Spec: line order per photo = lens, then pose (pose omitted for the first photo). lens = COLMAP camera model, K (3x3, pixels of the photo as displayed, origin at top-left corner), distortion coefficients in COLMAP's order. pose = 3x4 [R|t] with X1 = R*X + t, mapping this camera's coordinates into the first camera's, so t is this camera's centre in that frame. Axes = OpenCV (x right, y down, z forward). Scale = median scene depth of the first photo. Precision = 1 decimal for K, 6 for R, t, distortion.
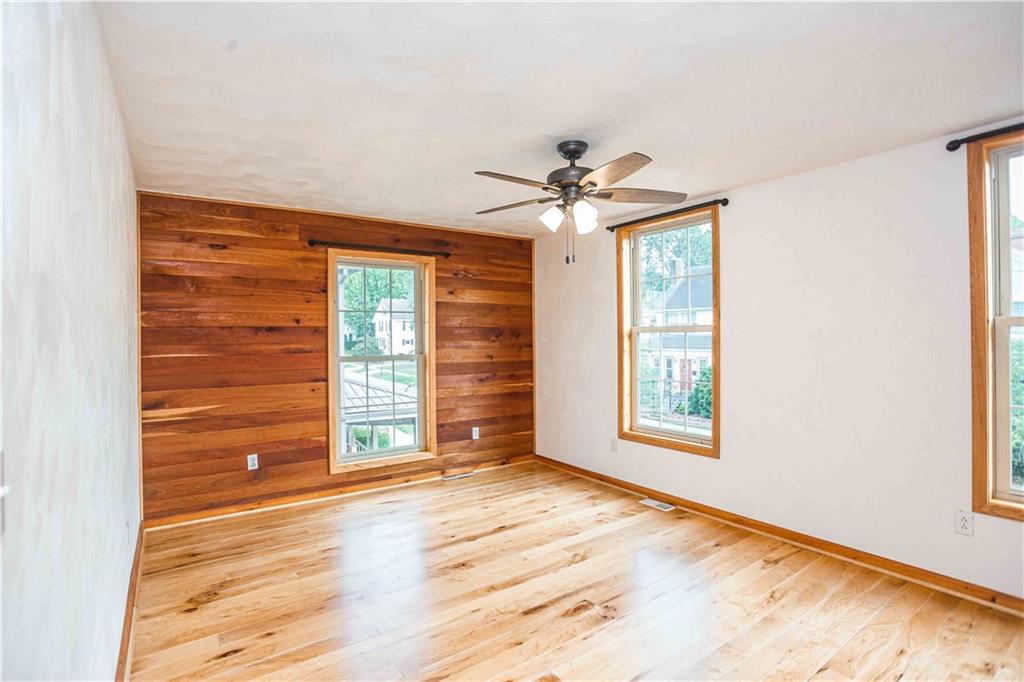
lens RADIAL K [[495.6, 0, 509.6], [0, 495.6, 338.4], [0, 0, 1]] dist [-0.083084, 0.038181]
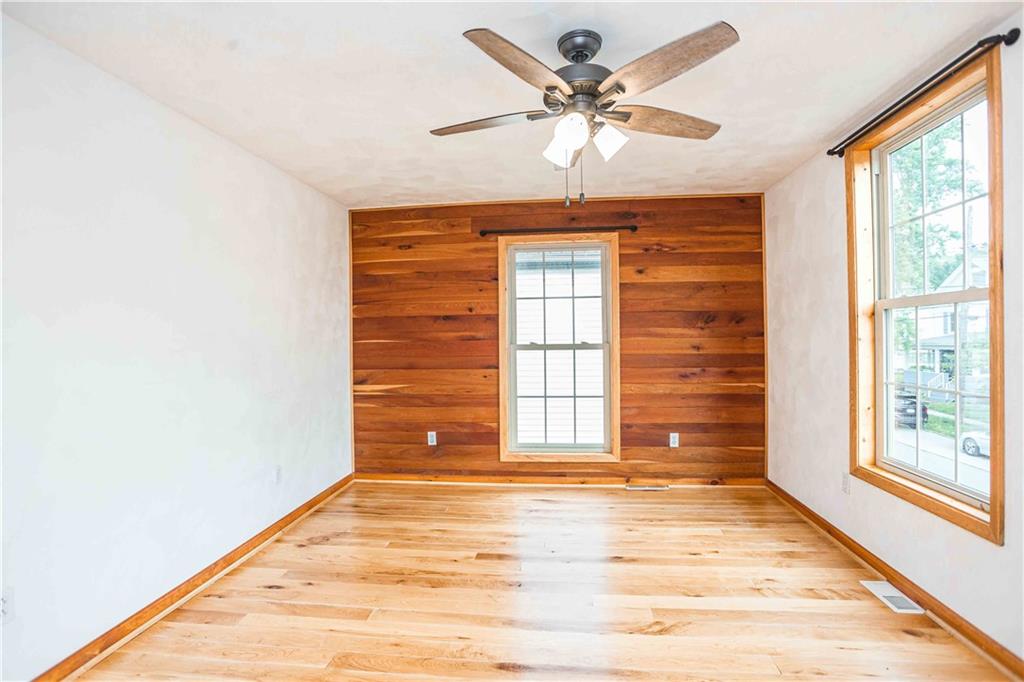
lens RADIAL K [[495.6, 0, 509.6], [0, 495.6, 338.4], [0, 0, 1]] dist [-0.083084, 0.038181]
pose [[0.750506, -0.001298, -0.660863, 0.321272], [0.004284, 0.999987, 0.002901, 0.022709], [0.660850, -0.005008, 0.750501, 0.251342]]
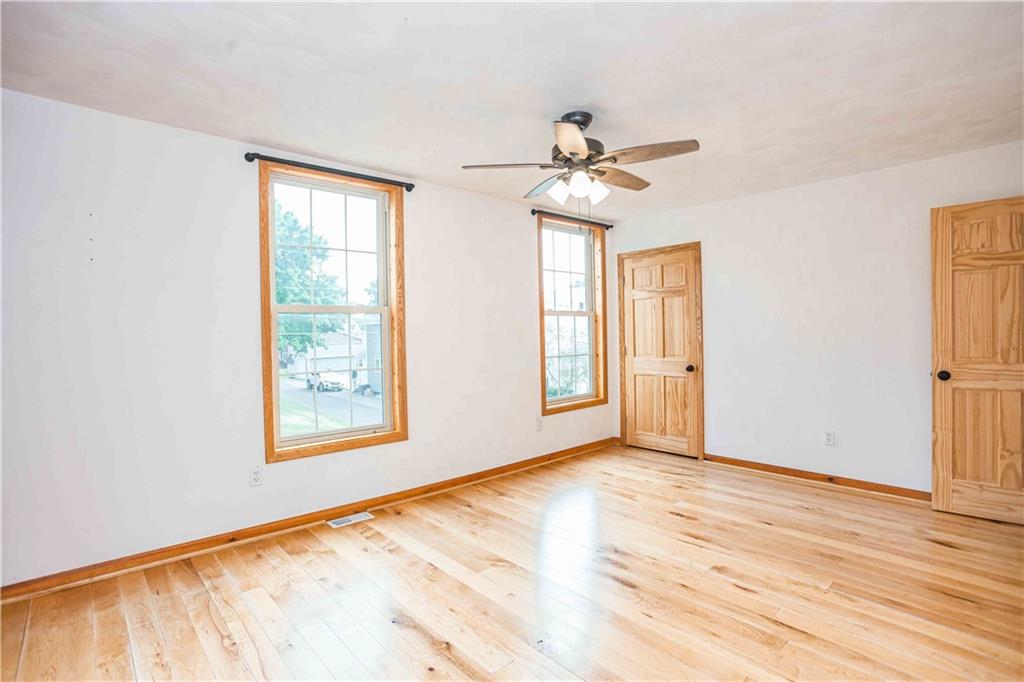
lens RADIAL K [[495.6, 0, 509.6], [0, 495.6, 338.4], [0, 0, 1]] dist [-0.083084, 0.038181]
pose [[-0.114016, -0.004132, 0.993470, -0.529180], [0.020021, 0.999779, 0.006456, 0.030701], [-0.993277, 0.020627, -0.113908, 0.786187]]
